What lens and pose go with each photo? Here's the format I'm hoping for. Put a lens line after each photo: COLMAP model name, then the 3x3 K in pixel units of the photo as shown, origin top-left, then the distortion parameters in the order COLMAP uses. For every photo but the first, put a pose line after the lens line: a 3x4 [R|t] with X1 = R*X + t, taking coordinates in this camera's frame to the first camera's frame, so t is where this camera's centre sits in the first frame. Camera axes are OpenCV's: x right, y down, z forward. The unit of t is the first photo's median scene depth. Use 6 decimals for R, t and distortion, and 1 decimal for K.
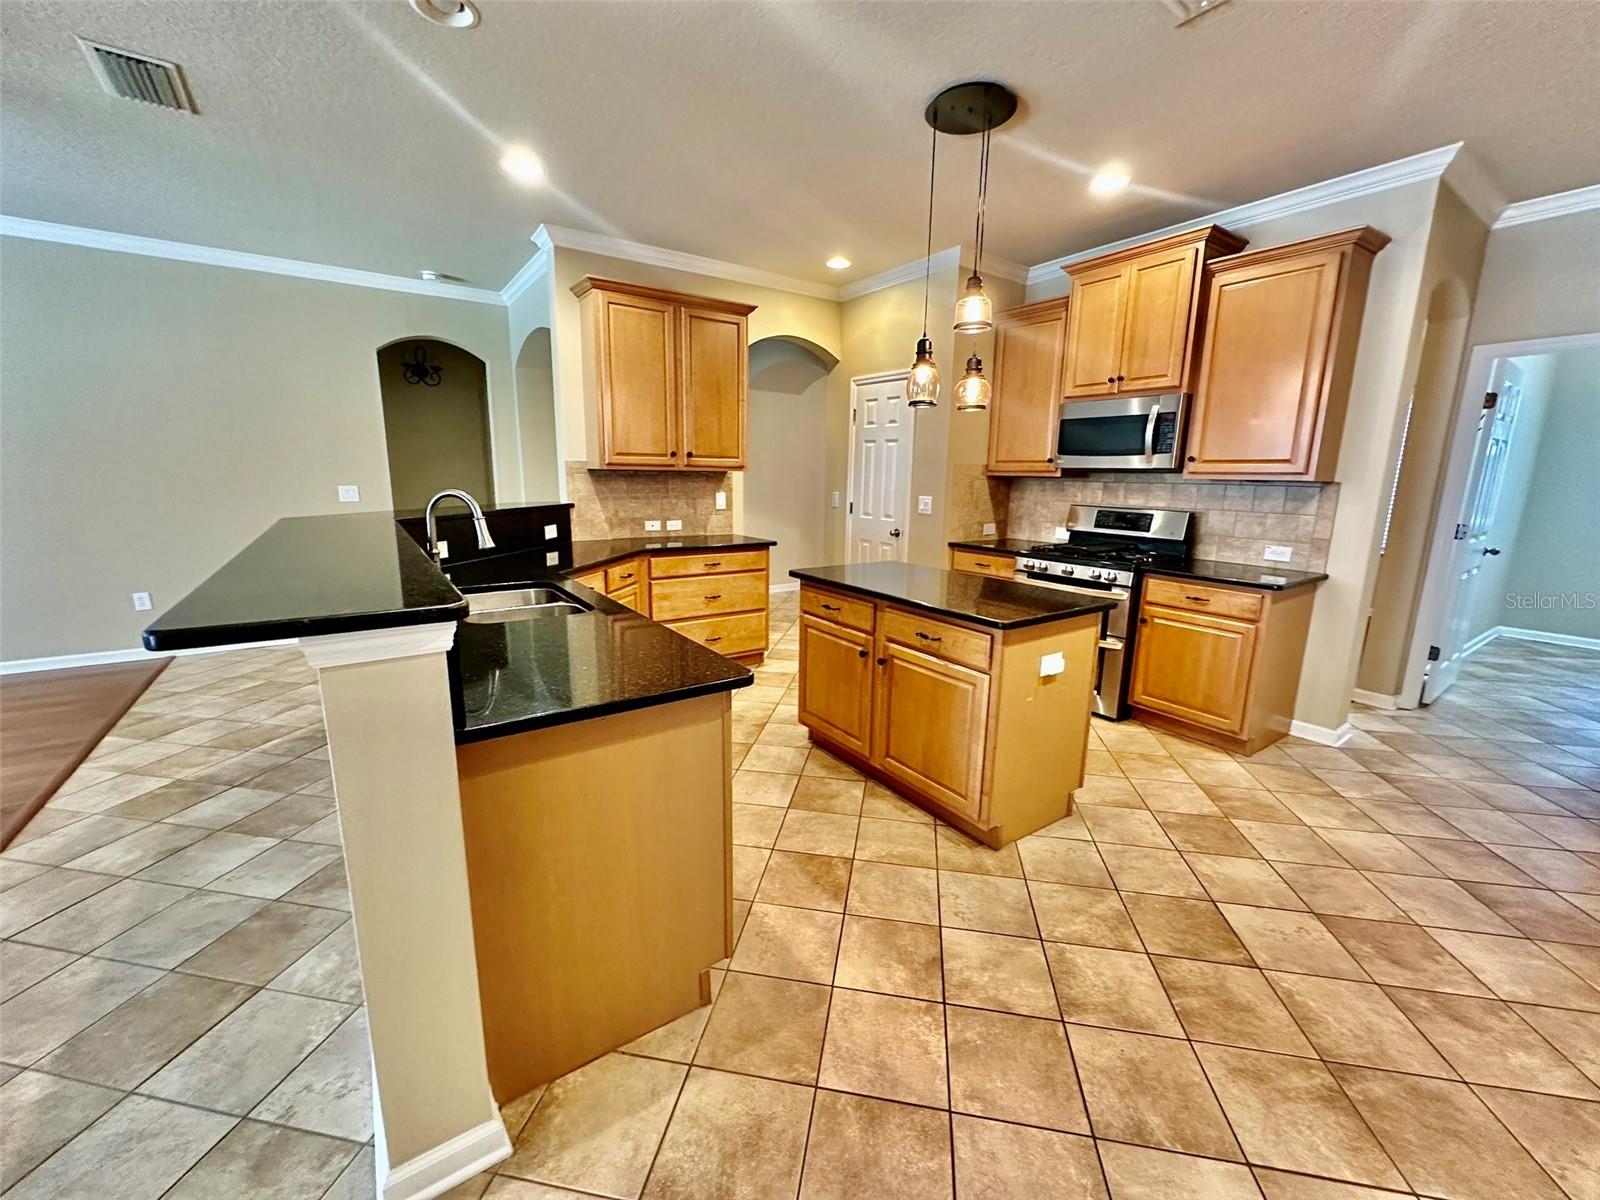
lens RADIAL K [[639.2, 0, 800.0], [0, 639.2, 600.0], [0, 0, 1]] dist [-0.003122, 0.001073]
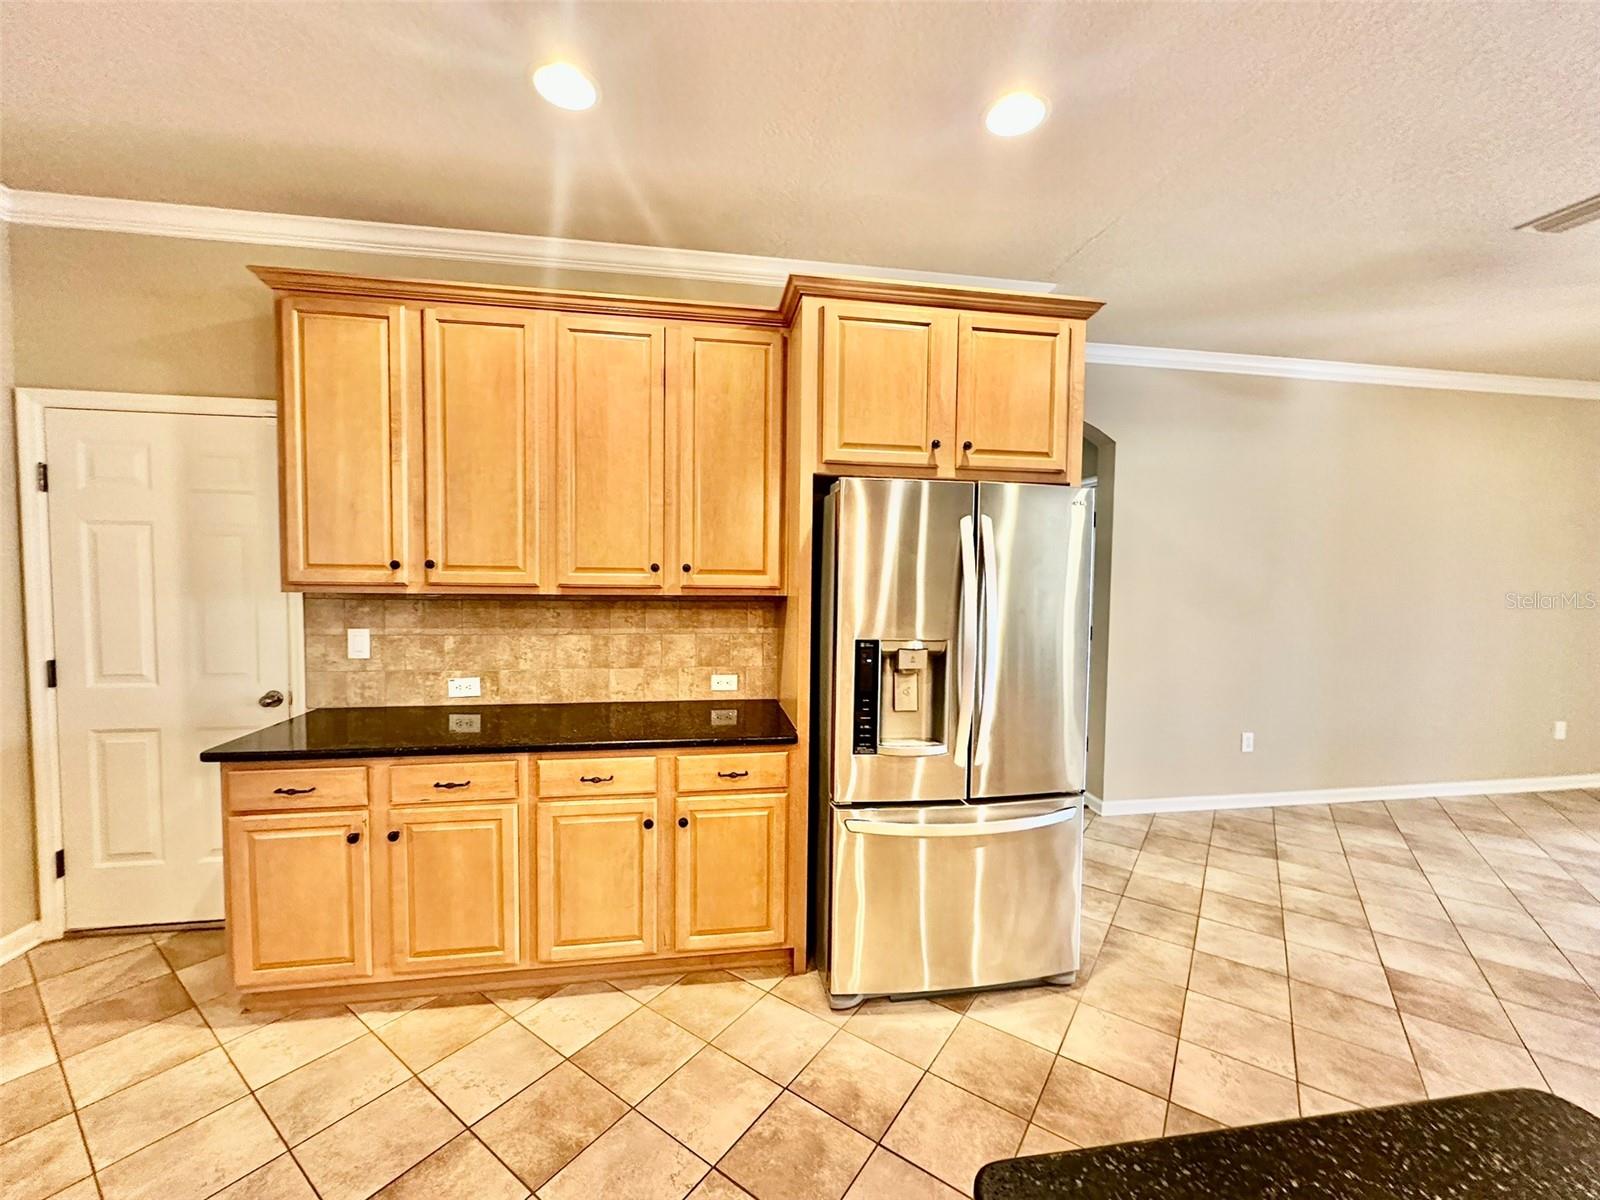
lens RADIAL K [[637.3, 0, 800.0], [0, 637.3, 600.0], [0, 0, 1]] dist [-0.003137, -0.000153]
pose [[-0.904013, -0.044006, 0.425234, 0.314162], [0.059106, 0.972269, 0.226272, -0.180345], [-0.423399, 0.229687, -0.876343, 0.804762]]
